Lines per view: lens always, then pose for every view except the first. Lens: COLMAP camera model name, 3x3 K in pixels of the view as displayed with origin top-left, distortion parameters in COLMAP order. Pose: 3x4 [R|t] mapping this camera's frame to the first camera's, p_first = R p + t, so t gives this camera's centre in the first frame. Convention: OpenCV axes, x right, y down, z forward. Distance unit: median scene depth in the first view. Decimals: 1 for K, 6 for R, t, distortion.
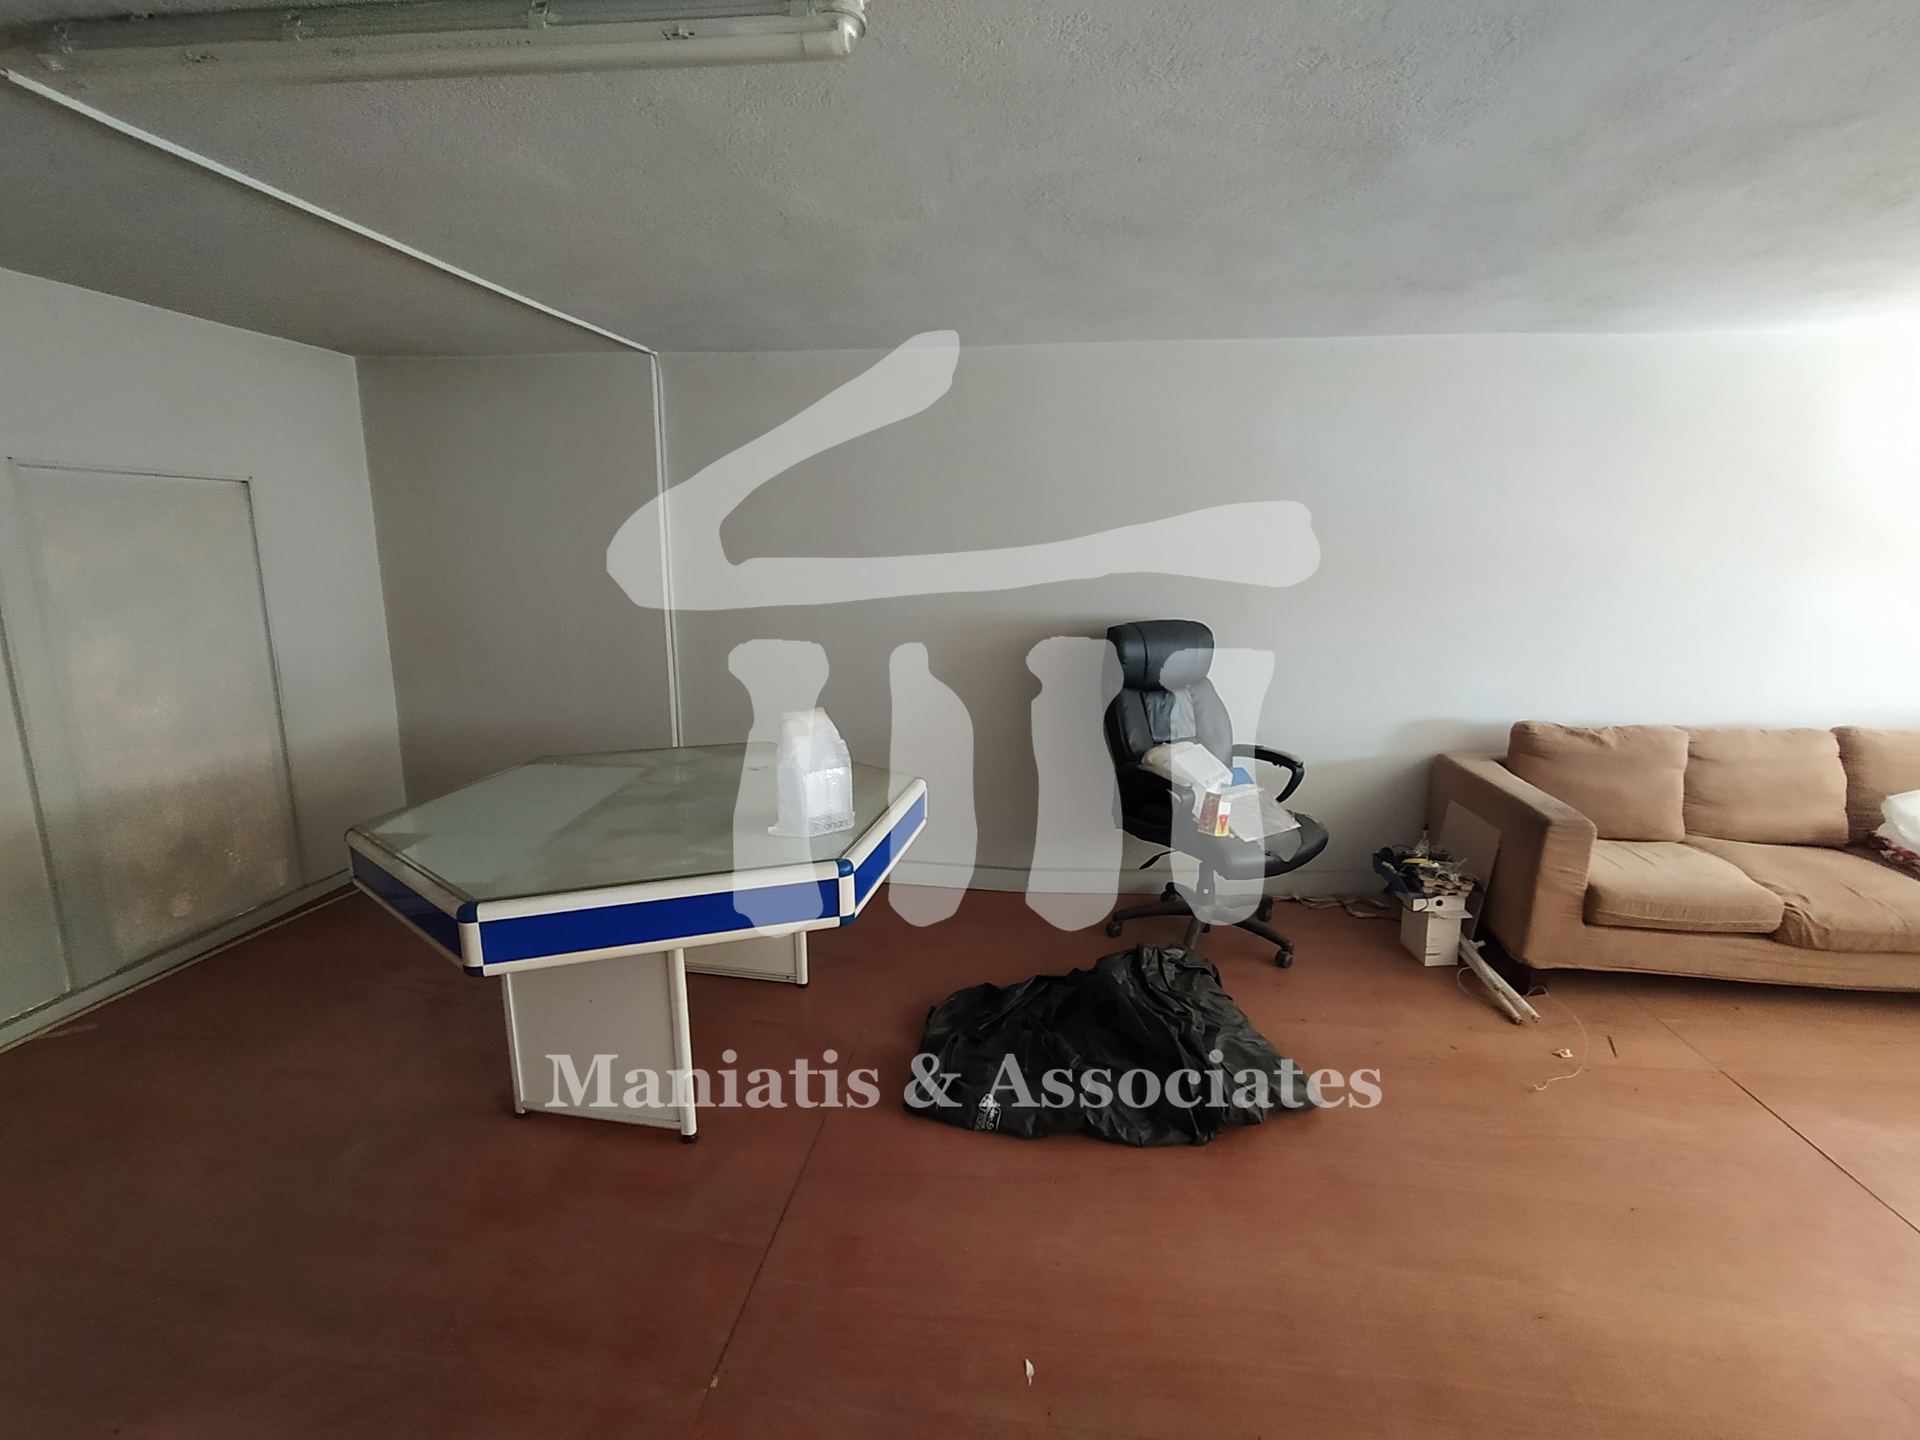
lens RADIAL K [[867.8, 0, 962.8], [0, 867.8, 719.9], [0, 0, 1]] dist [-0.007883, 0.004543]
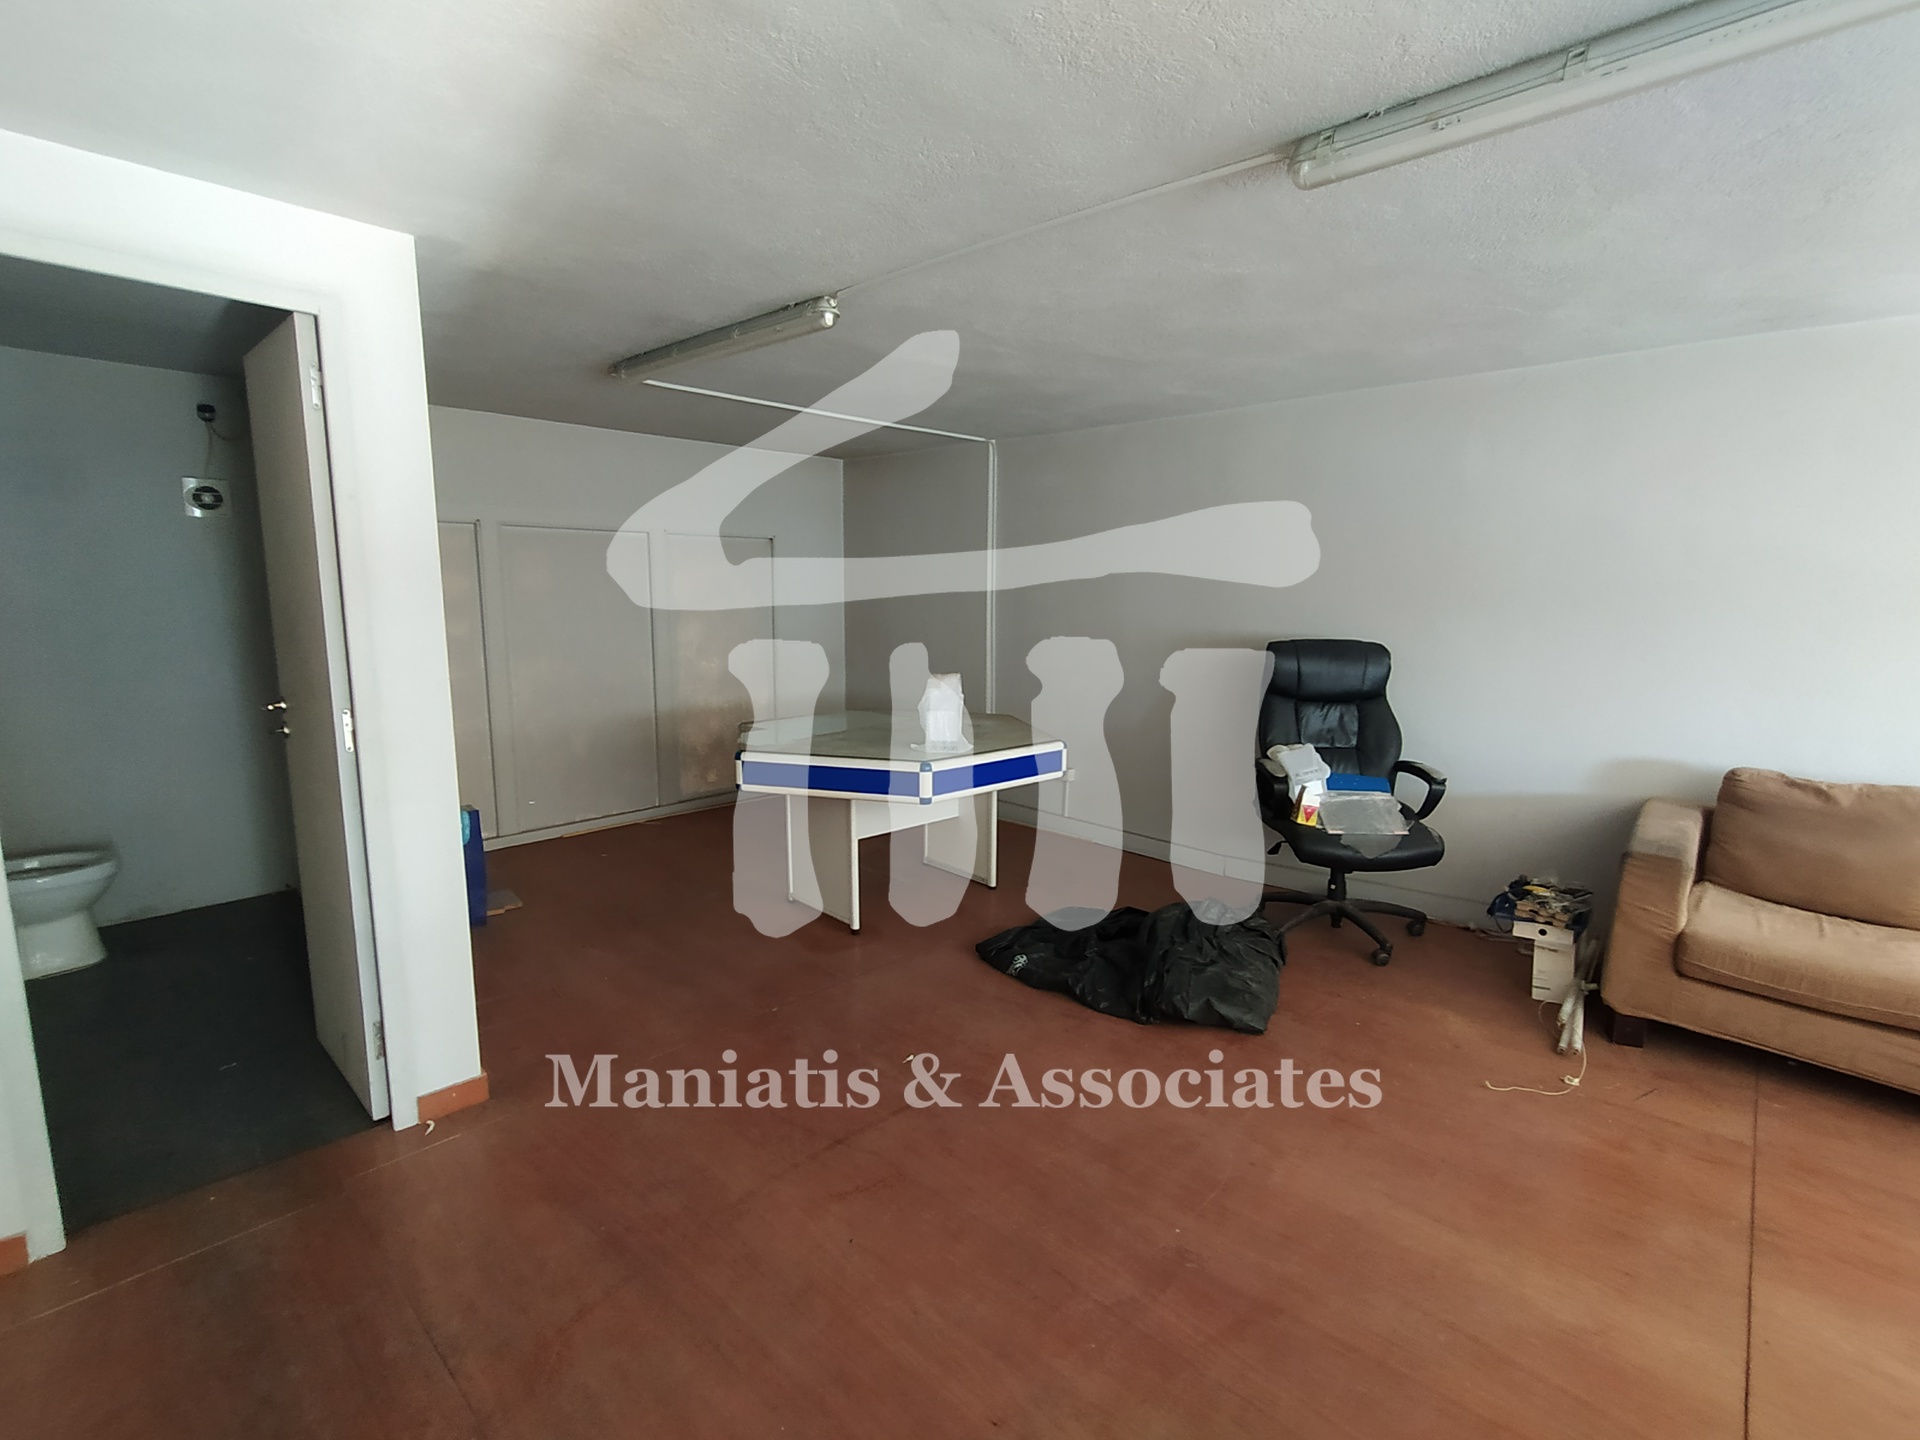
lens RADIAL K [[867.8, 0, 962.8], [0, 867.8, 719.9], [0, 0, 1]] dist [-0.007883, 0.004543]
pose [[0.813449, 0.091248, -0.574434, 0.547274], [-0.119849, 0.992719, -0.012026, 0.063574], [0.569154, 0.078628, 0.818463, -0.177855]]
